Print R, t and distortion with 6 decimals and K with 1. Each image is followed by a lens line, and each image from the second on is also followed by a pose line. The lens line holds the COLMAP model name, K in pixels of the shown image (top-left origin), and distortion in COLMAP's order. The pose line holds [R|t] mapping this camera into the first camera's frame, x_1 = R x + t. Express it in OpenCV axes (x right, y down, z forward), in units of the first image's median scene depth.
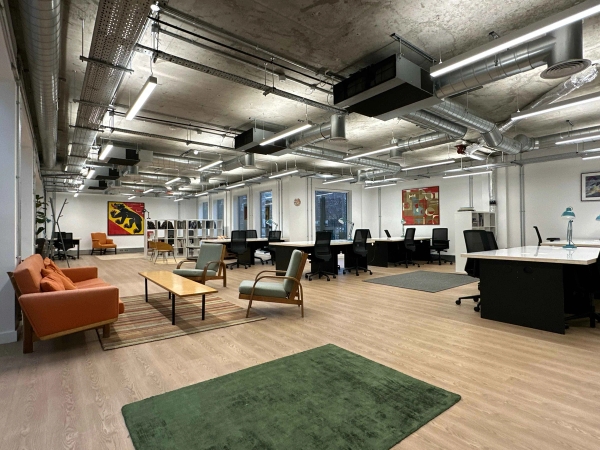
lens RADIAL K [[317.1, 0, 299.4], [0, 317.1, 225.4], [0, 0, 1]] dist [-0.003511, -0.001214]
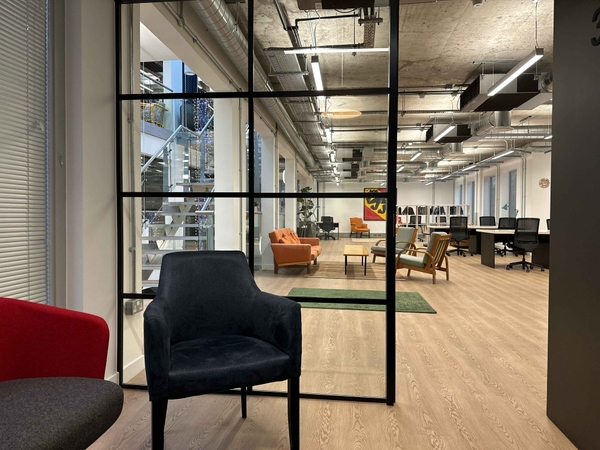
lens RADIAL K [[424.0, 0, 299.2], [0, 424.0, 224.2], [0, 0, 1]] dist [0.066829, 0.001567]
pose [[0.715268, 0.026803, -0.698337, 0.267470], [-0.005354, 0.999445, 0.032876, -0.001185], [0.698830, -0.019777, 0.715014, -0.195564]]
